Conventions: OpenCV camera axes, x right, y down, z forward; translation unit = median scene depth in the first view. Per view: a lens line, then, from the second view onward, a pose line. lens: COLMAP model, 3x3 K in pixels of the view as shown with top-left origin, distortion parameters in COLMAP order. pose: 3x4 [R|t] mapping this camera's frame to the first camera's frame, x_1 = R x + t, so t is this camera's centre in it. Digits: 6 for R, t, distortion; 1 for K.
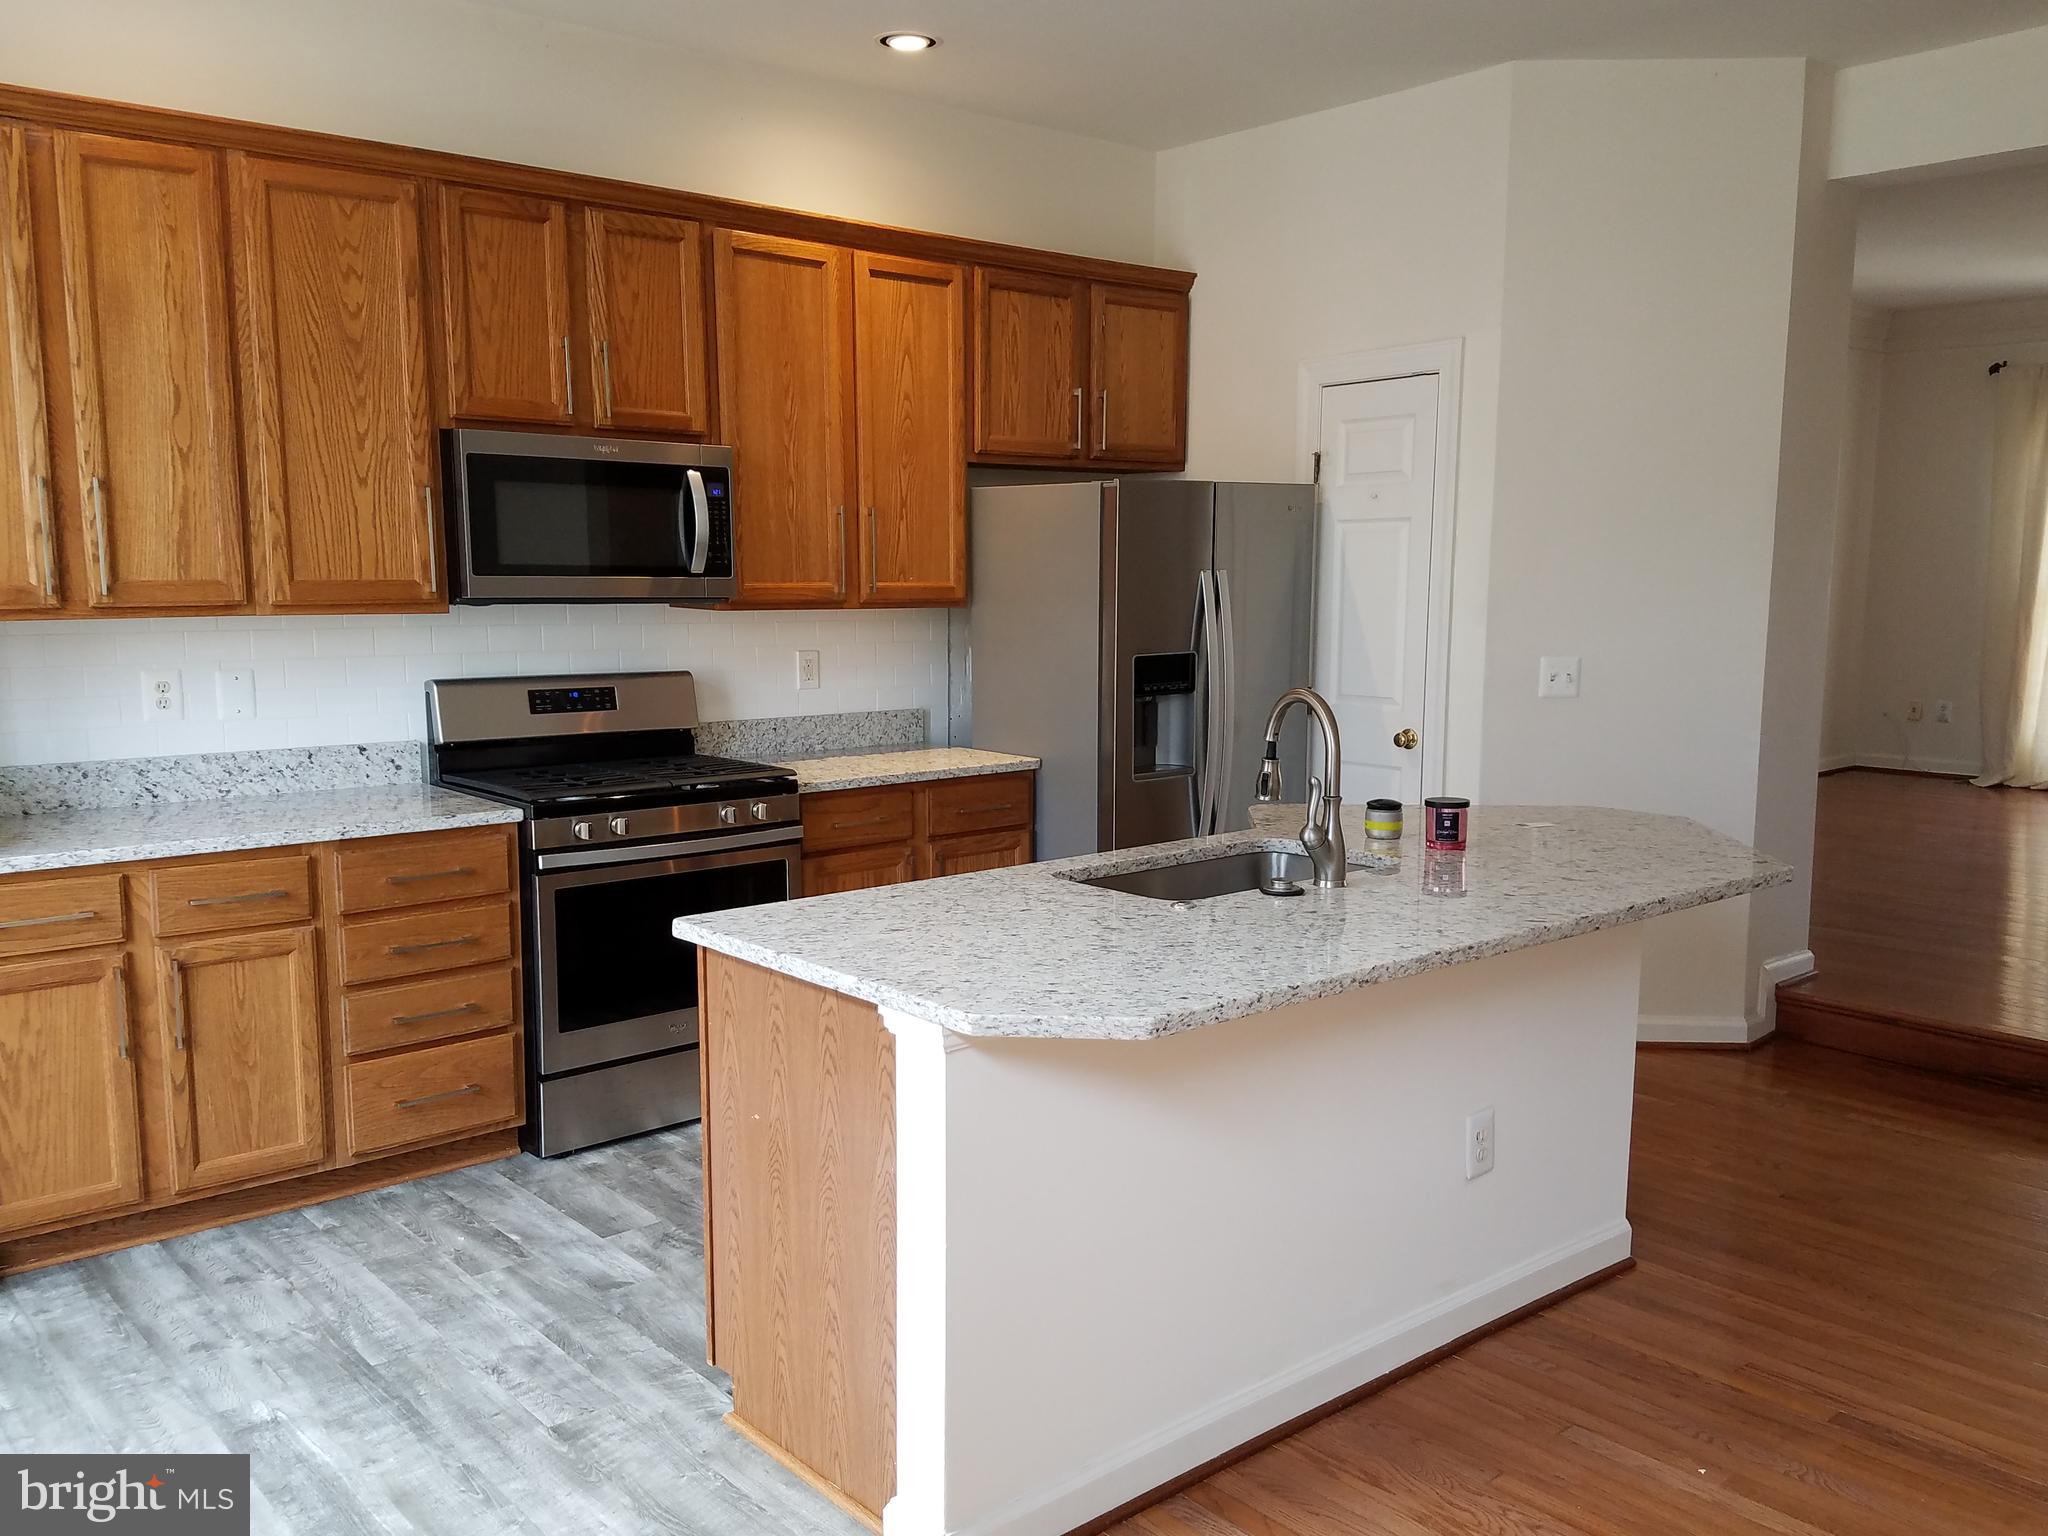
lens RADIAL K [[1656.5, 0, 1020.9], [0, 1656.5, 816.8], [0, 0, 1]] dist [0.257428, -0.440934]
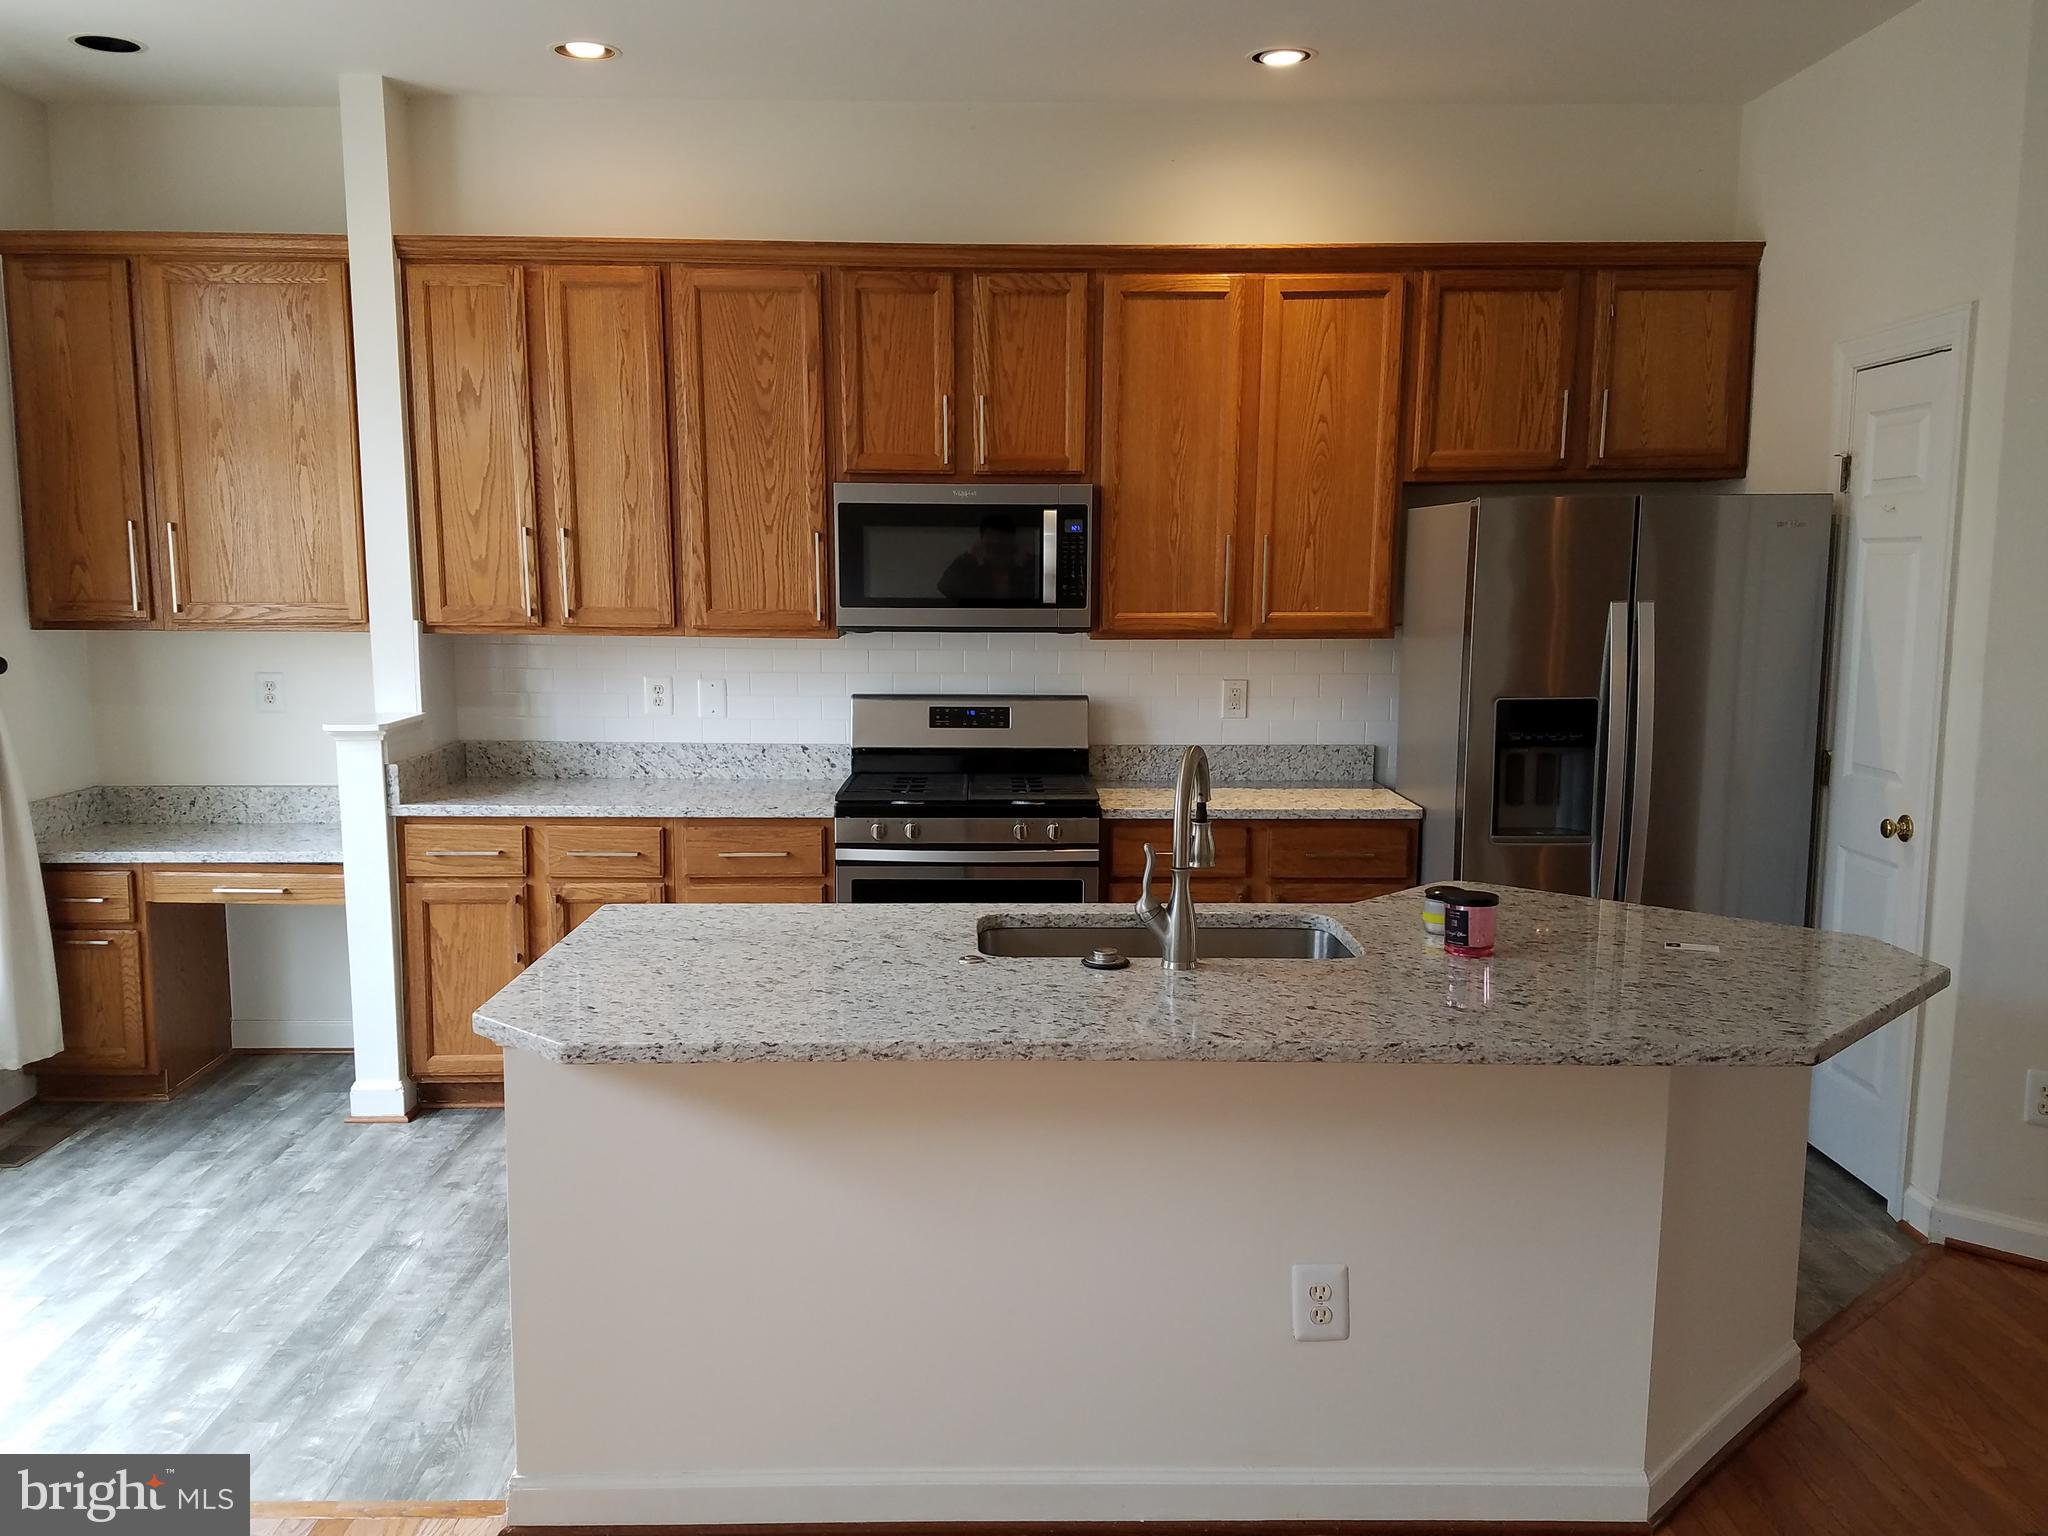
lens RADIAL K [[1656.5, 0, 1020.9], [0, 1656.5, 816.8], [0, 0, 1]] dist [0.257428, -0.440934]
pose [[0.770449, 0.095567, -0.630298, 0.504167], [-0.099781, 0.994592, 0.028834, -0.042081], [0.629645, 0.040677, 0.775818, 0.186320]]
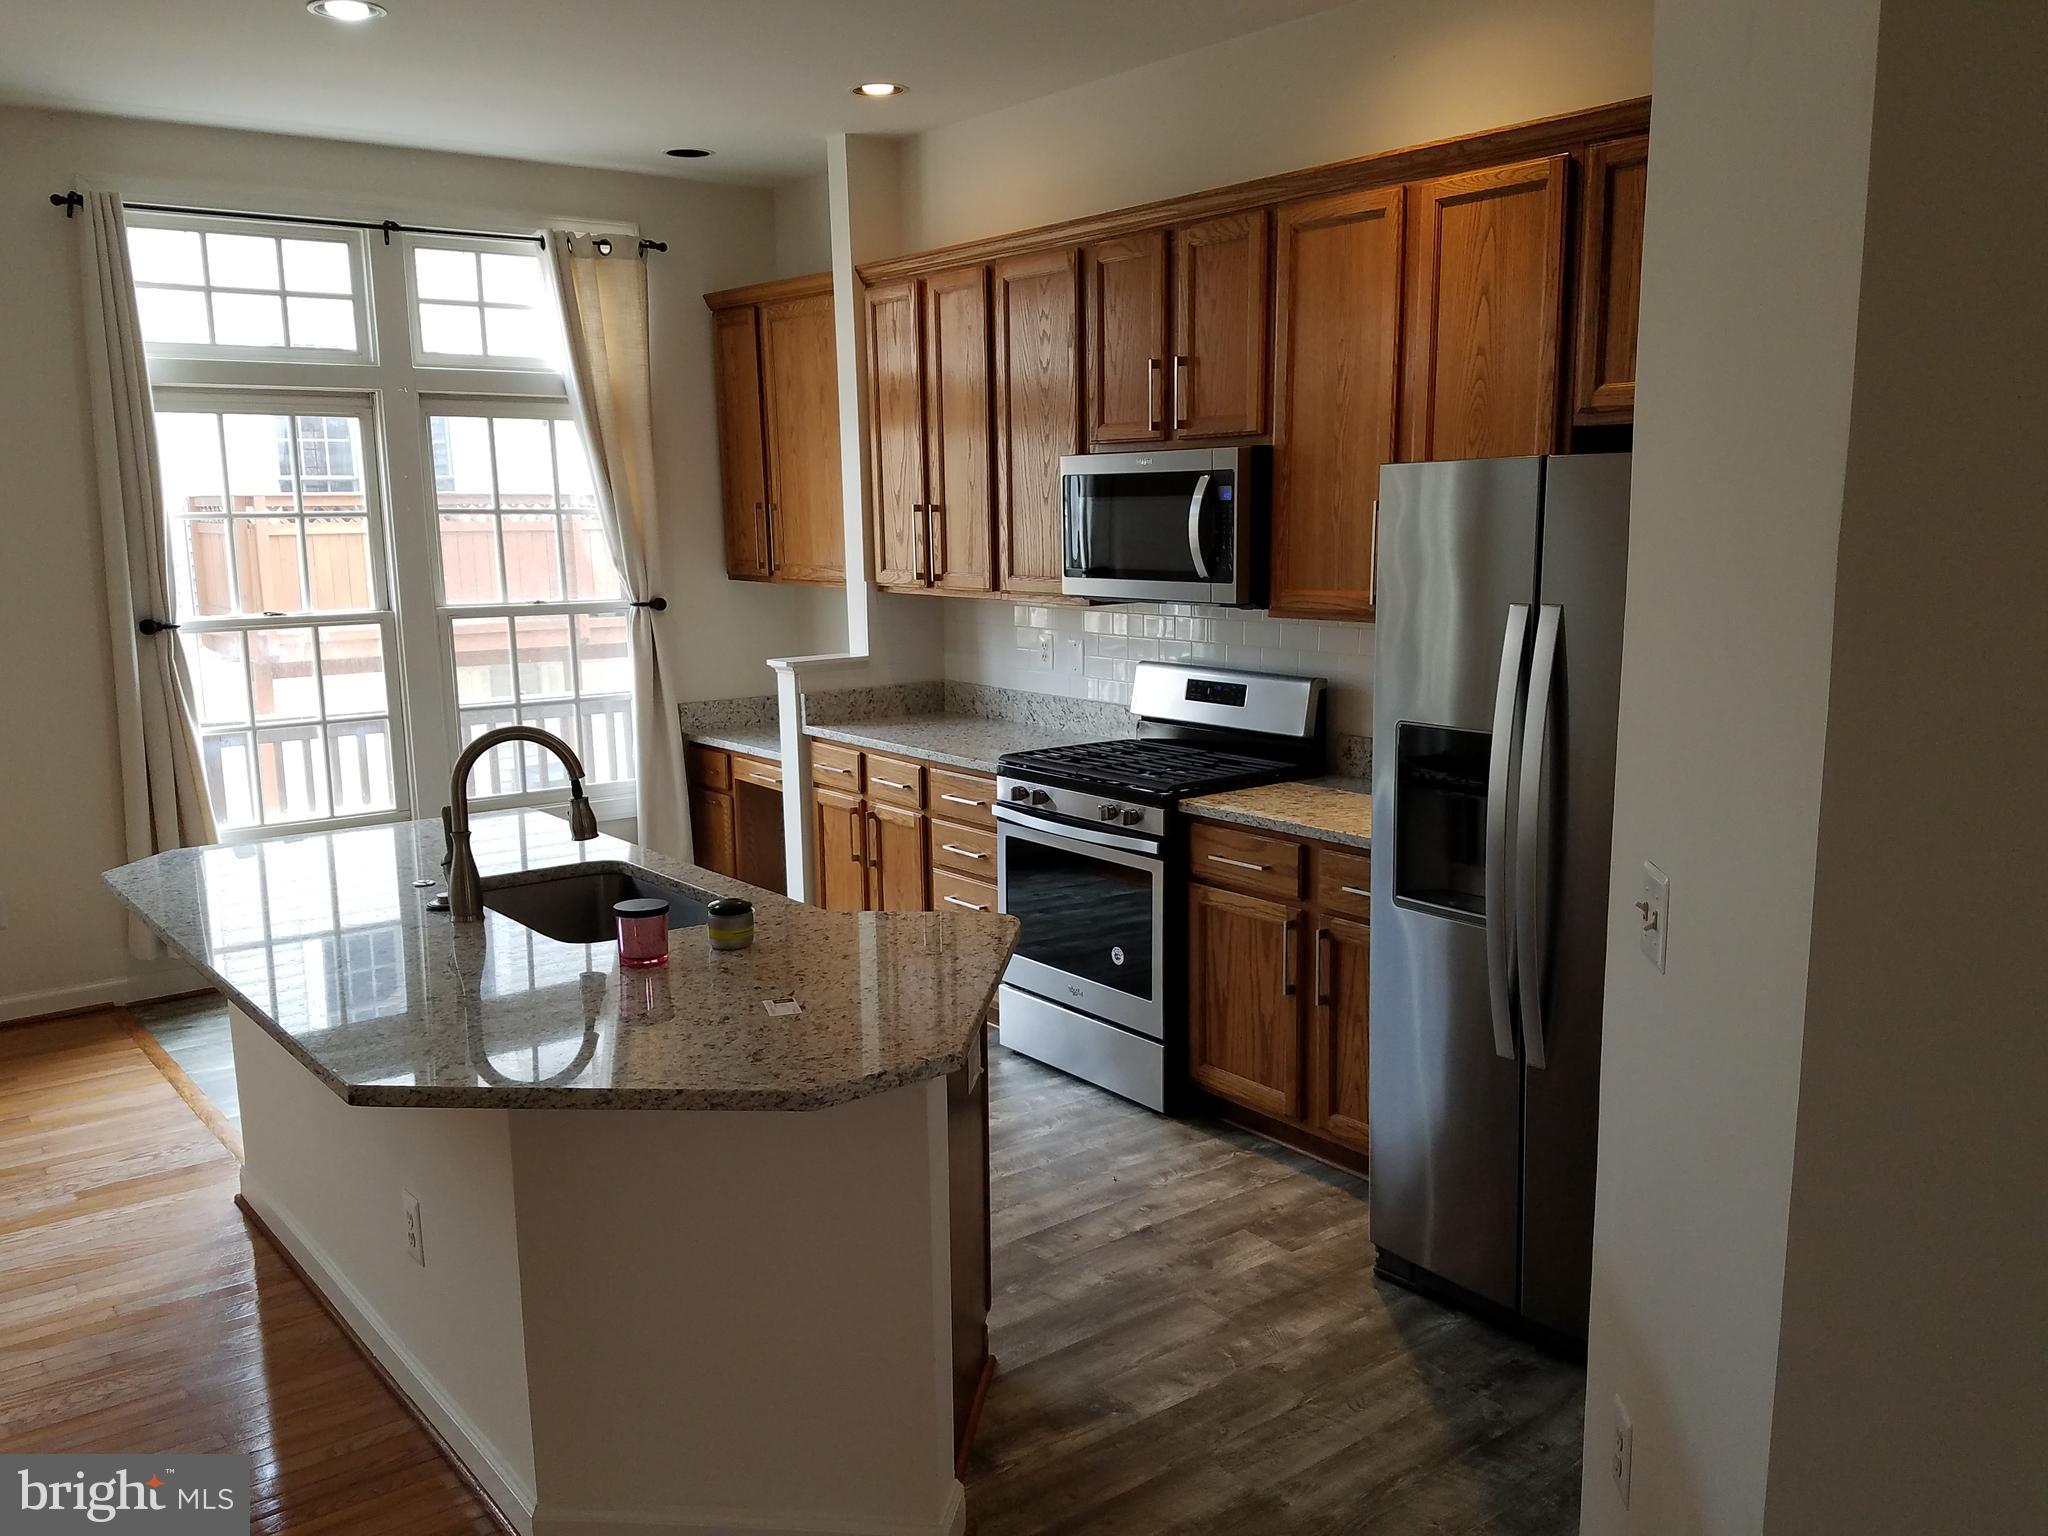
lens RADIAL K [[1656.5, 0, 1020.9], [0, 1656.5, 816.8], [0, 0, 1]] dist [0.257428, -0.440934]
pose [[-0.045400, 0.187862, -0.981146, 0.866436], [-0.139856, 0.971290, 0.192447, -0.195225], [0.989130, 0.145956, -0.017823, 0.993839]]
